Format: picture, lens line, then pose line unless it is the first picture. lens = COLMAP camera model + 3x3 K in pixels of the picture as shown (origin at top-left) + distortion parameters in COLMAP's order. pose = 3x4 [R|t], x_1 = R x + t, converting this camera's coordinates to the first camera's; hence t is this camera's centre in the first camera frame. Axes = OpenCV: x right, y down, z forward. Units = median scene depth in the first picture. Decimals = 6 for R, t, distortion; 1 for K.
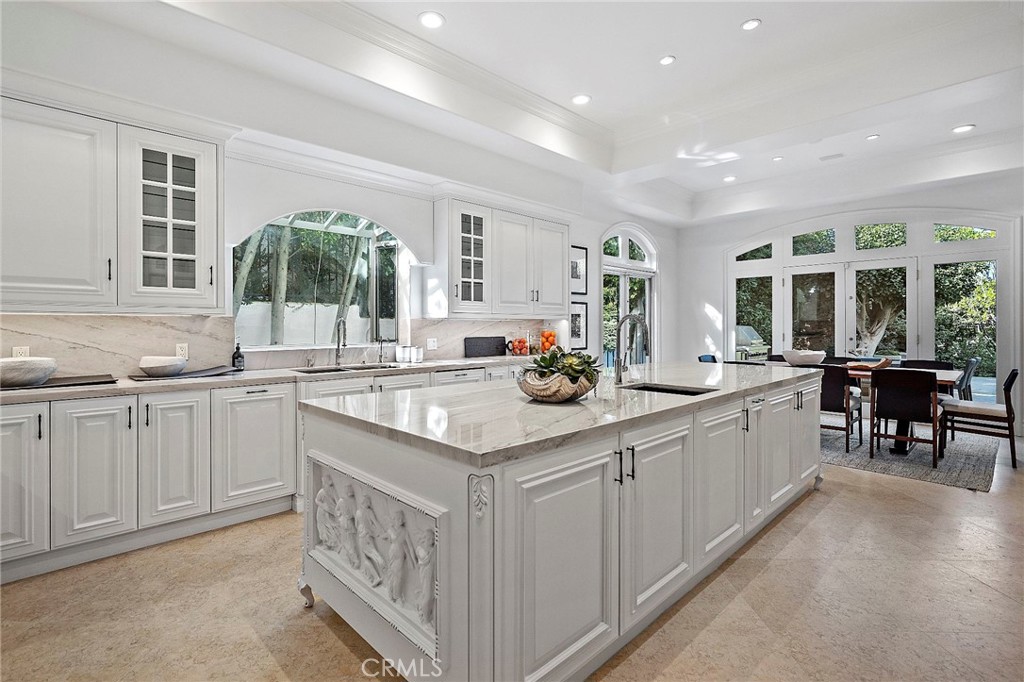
lens RADIAL K [[487.2, 0, 510.7], [0, 487.2, 323.8], [0, 0, 1]] dist [-0.000341, -0.000046]
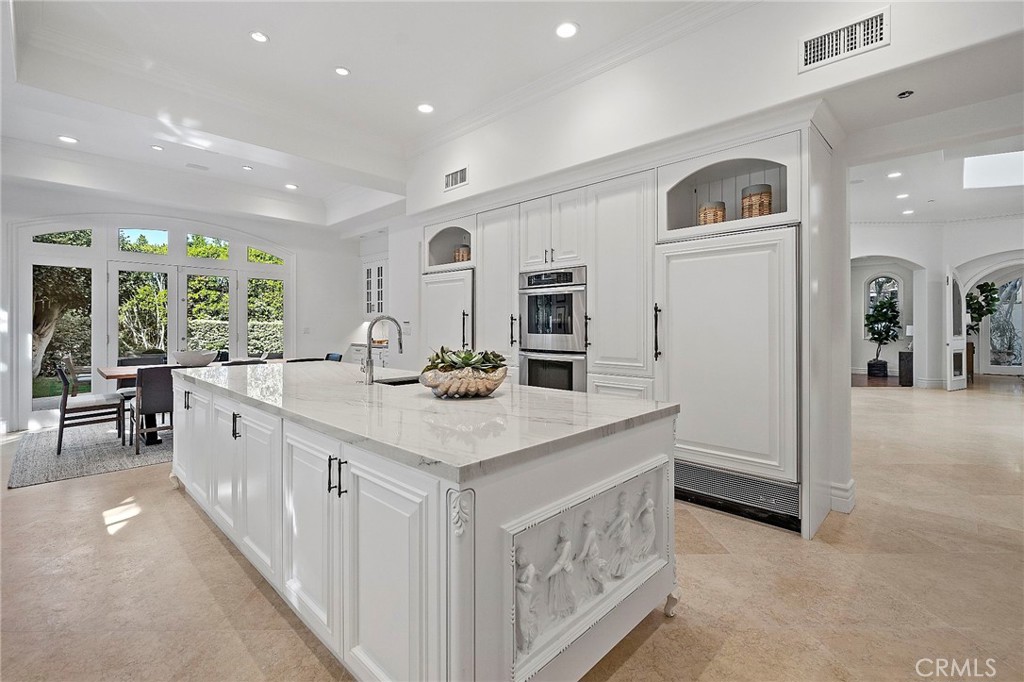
lens RADIAL K [[448.7, 0, 509.6], [0, 448.7, 324.8], [0, 0, 1]] dist [0.000642, 0.000019]
pose [[-0.023692, 0.001798, 0.999718, -0.297060], [-0.002494, 0.999995, -0.001857, 0.001213], [-0.999716, -0.002537, -0.023687, 0.305922]]
